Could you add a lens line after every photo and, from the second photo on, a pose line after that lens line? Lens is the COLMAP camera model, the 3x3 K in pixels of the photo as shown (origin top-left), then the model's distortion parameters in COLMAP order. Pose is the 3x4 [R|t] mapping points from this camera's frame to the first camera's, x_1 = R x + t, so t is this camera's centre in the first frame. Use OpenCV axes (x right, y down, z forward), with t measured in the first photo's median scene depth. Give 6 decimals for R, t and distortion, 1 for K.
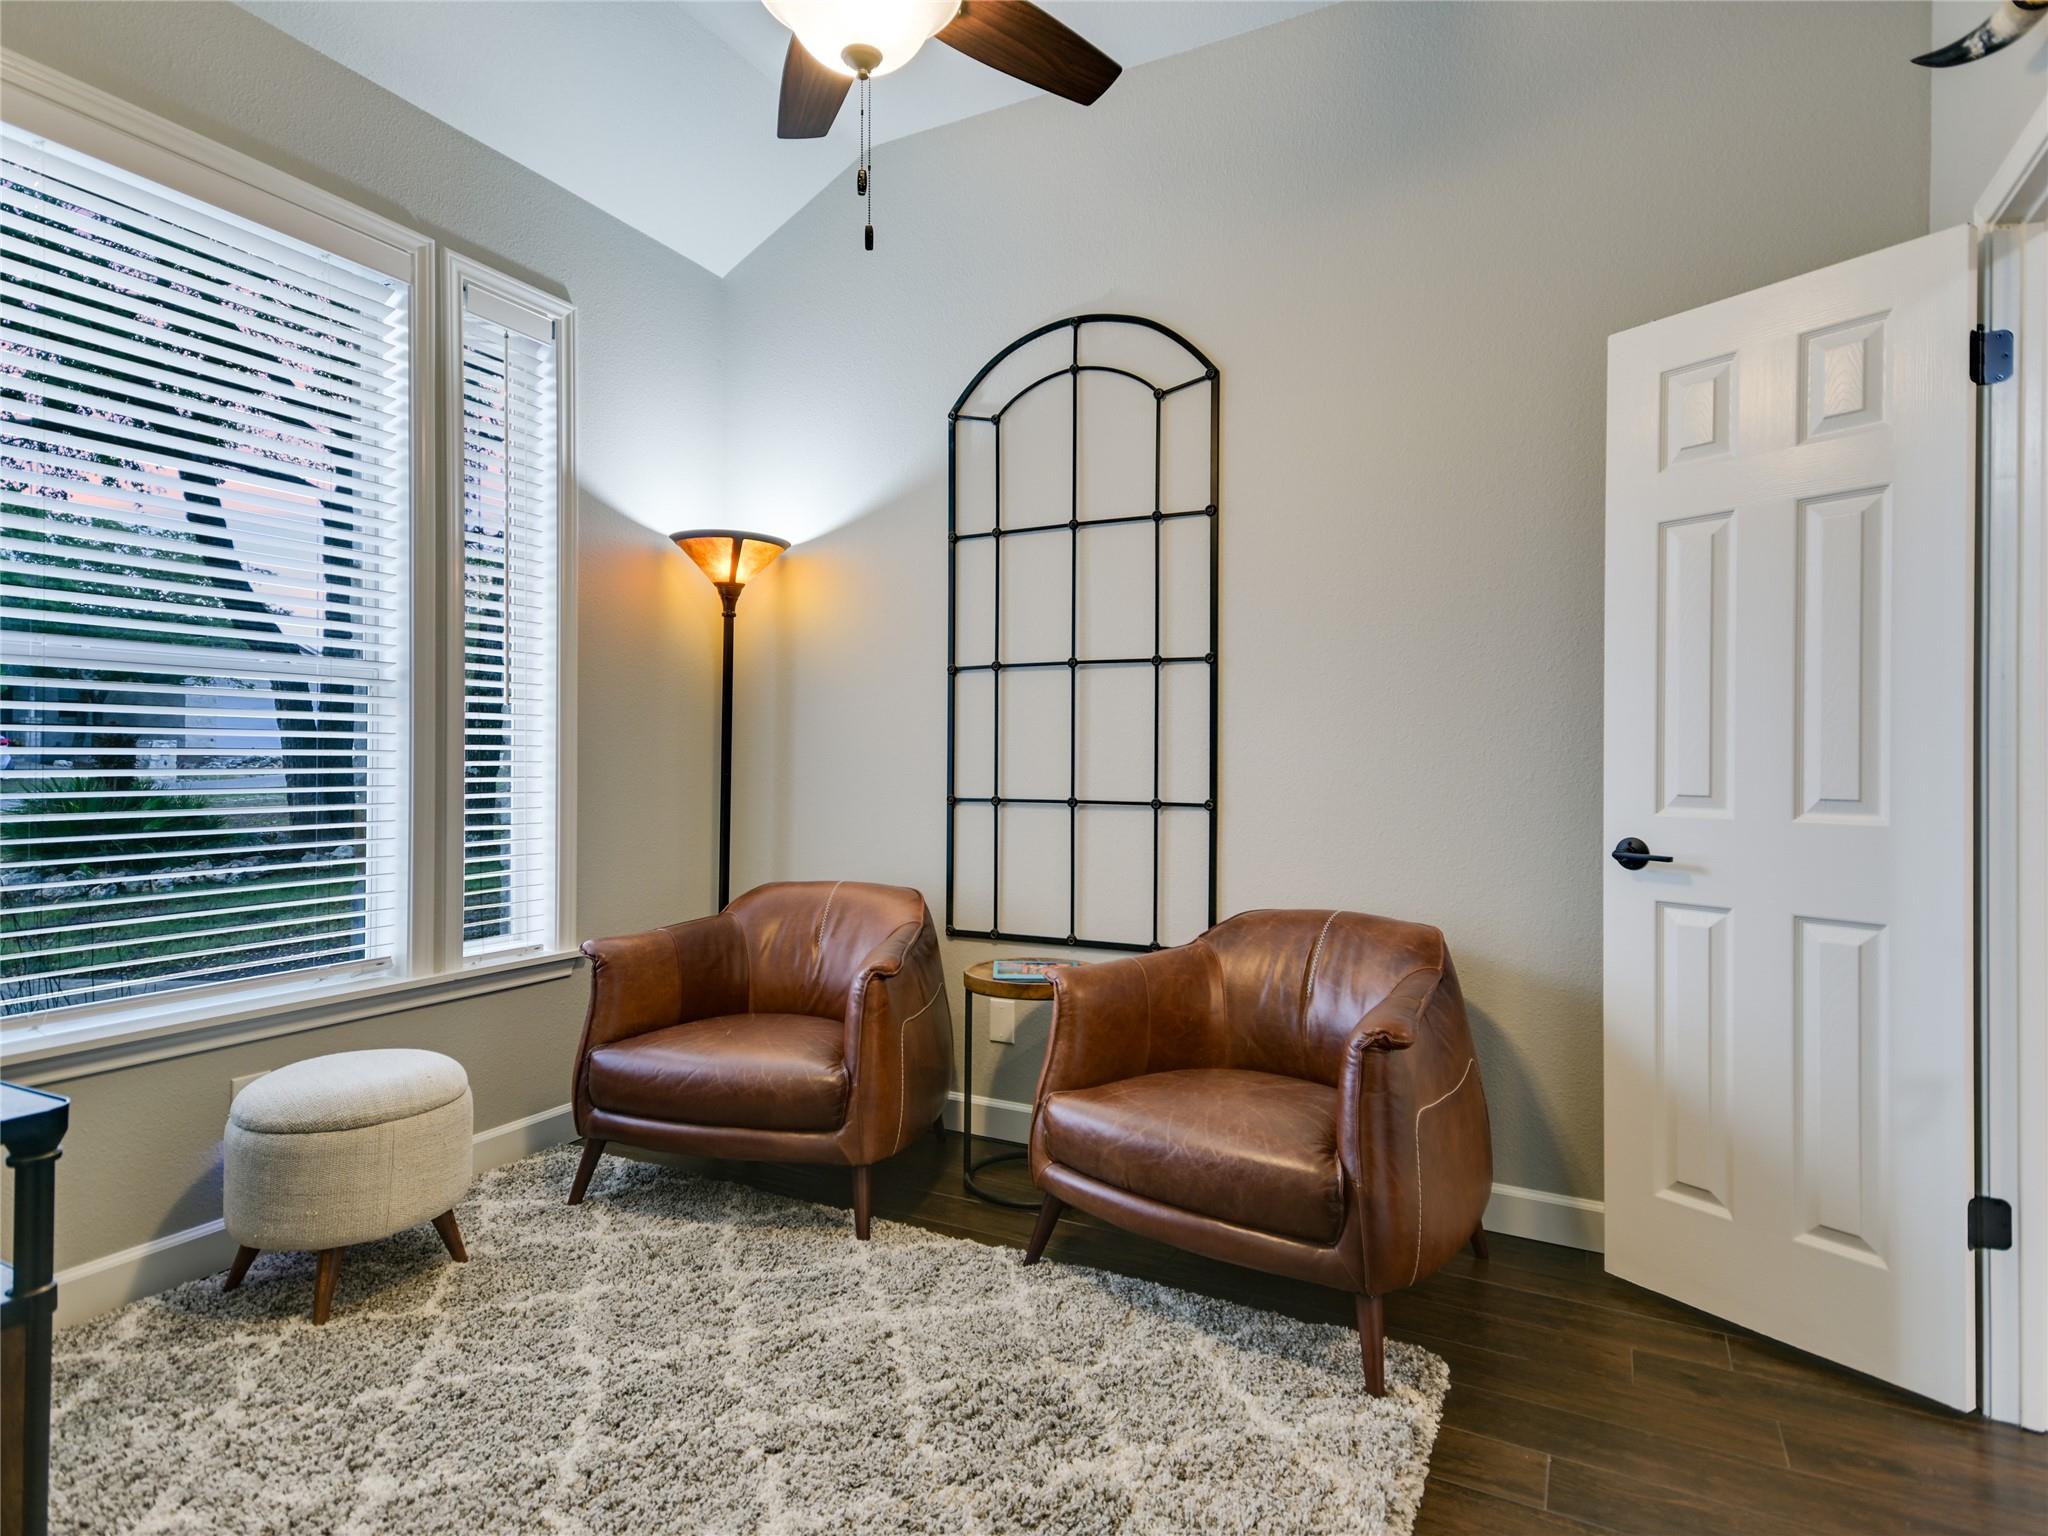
lens RADIAL K [[1094.9, 0, 1024.4], [0, 1094.9, 760.2], [0, 0, 1]] dist [0.013477, 0.000187]
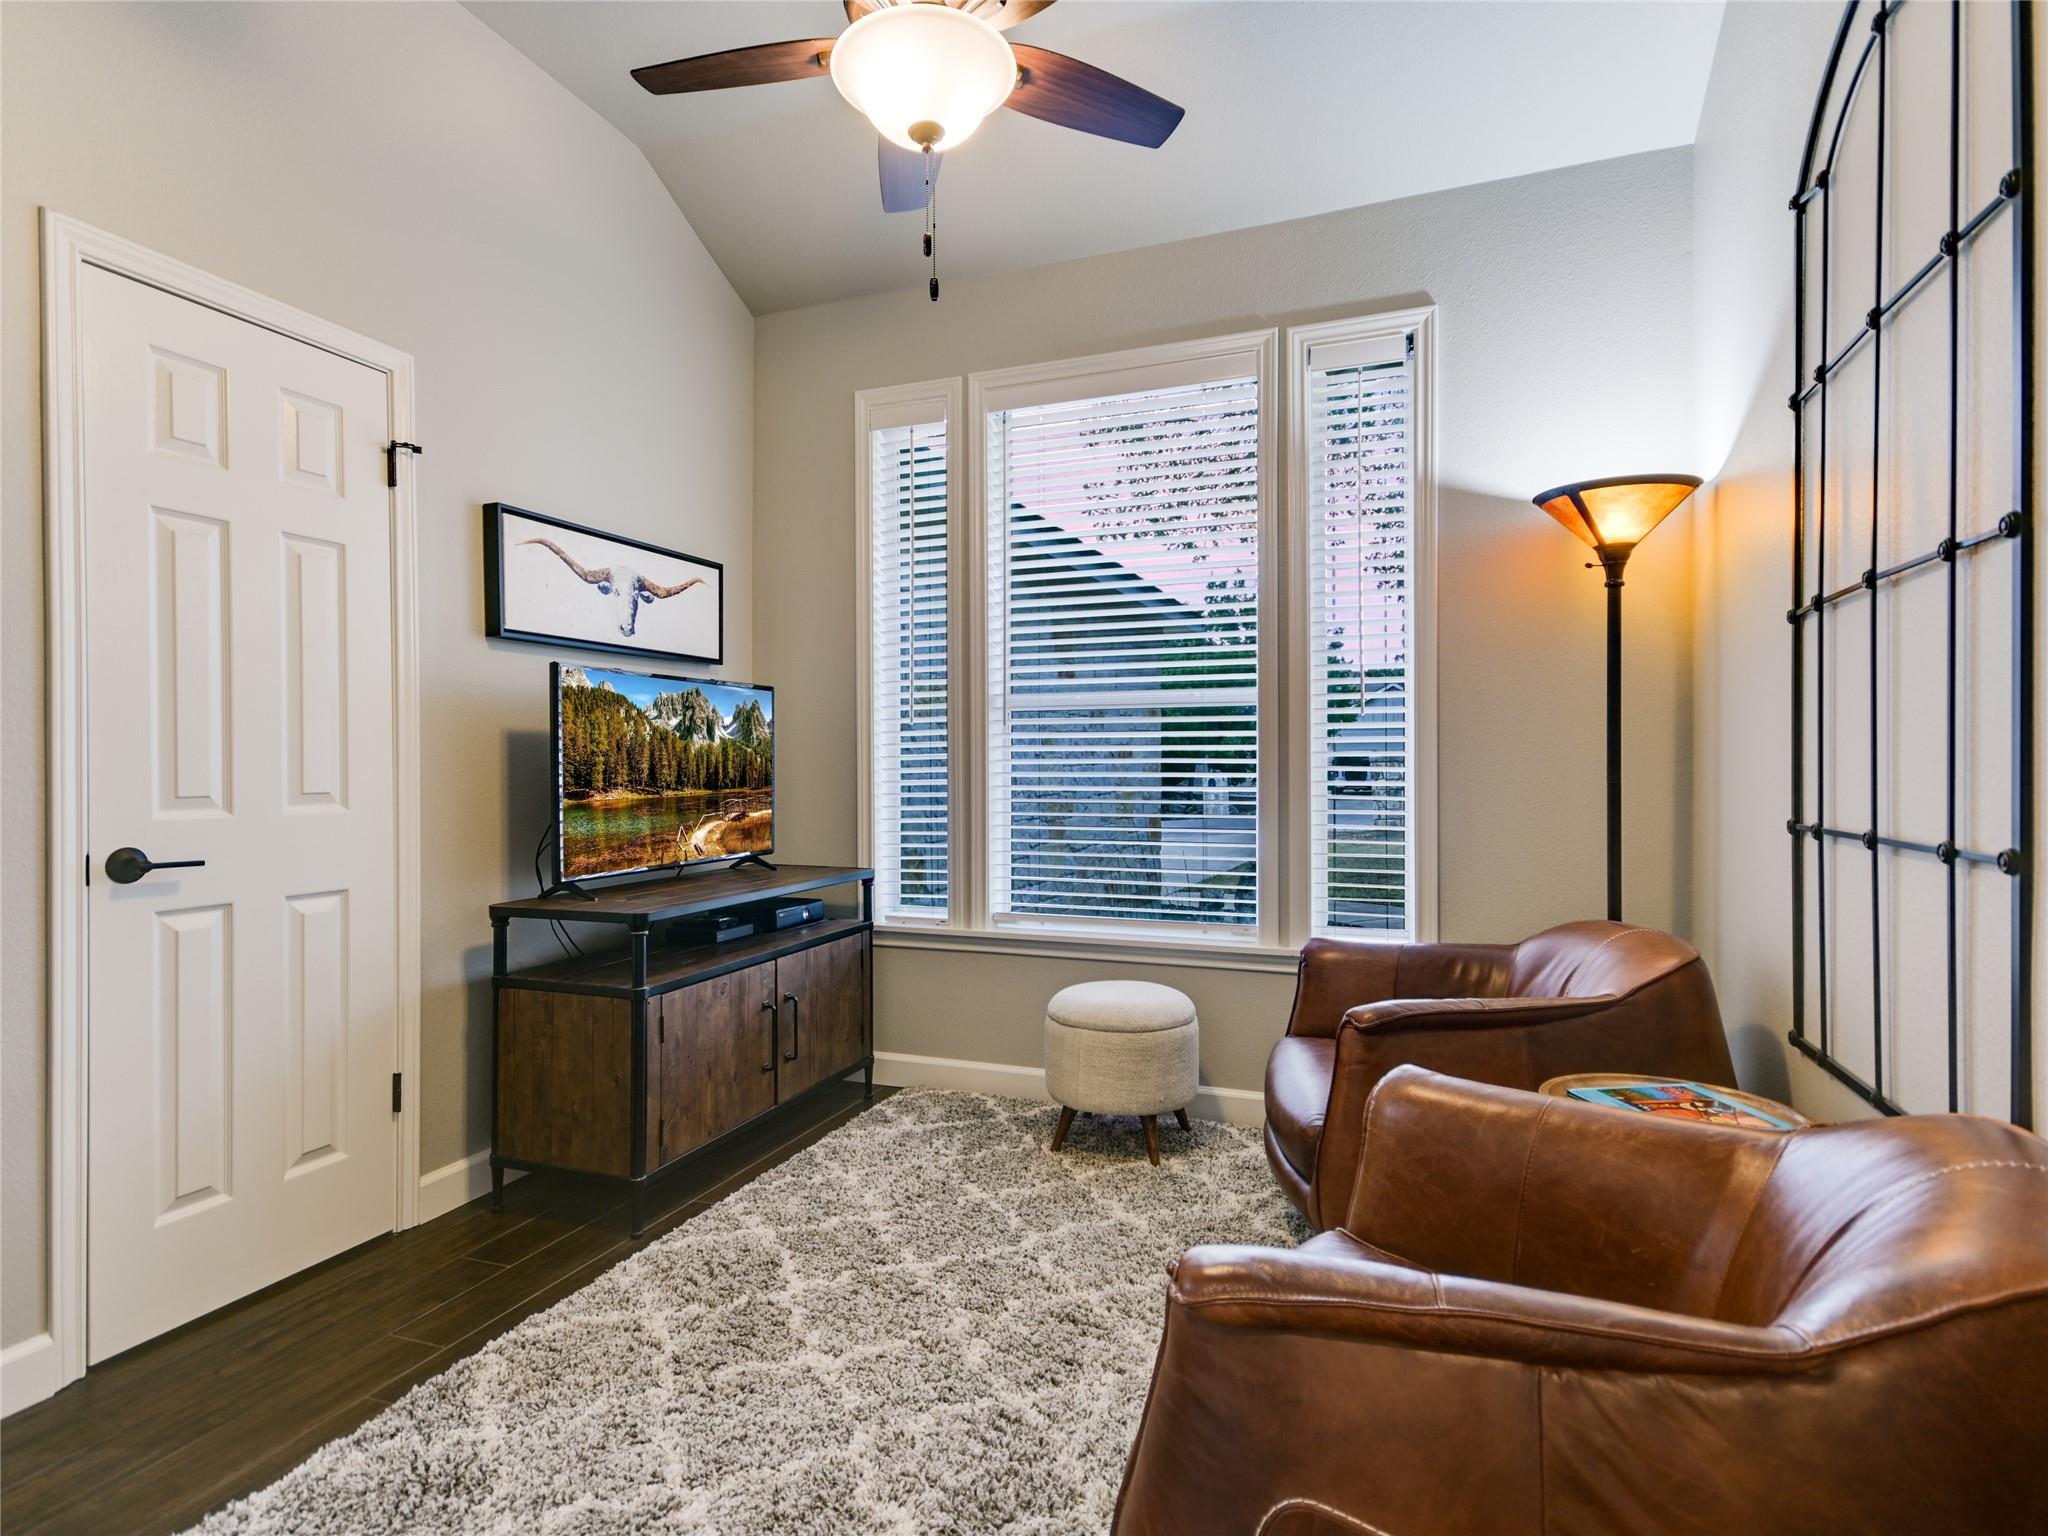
lens RADIAL K [[1067.0, 0, 1024.0], [0, 1067.0, 768.0], [0, 0, 1]] dist [0.007812, 0.002794]
pose [[0.119462, -0.002429, -0.992836, 0.644623], [0.002630, 0.999994, -0.002130, 0.003967], [0.992835, -0.002357, 0.119467, 0.666791]]
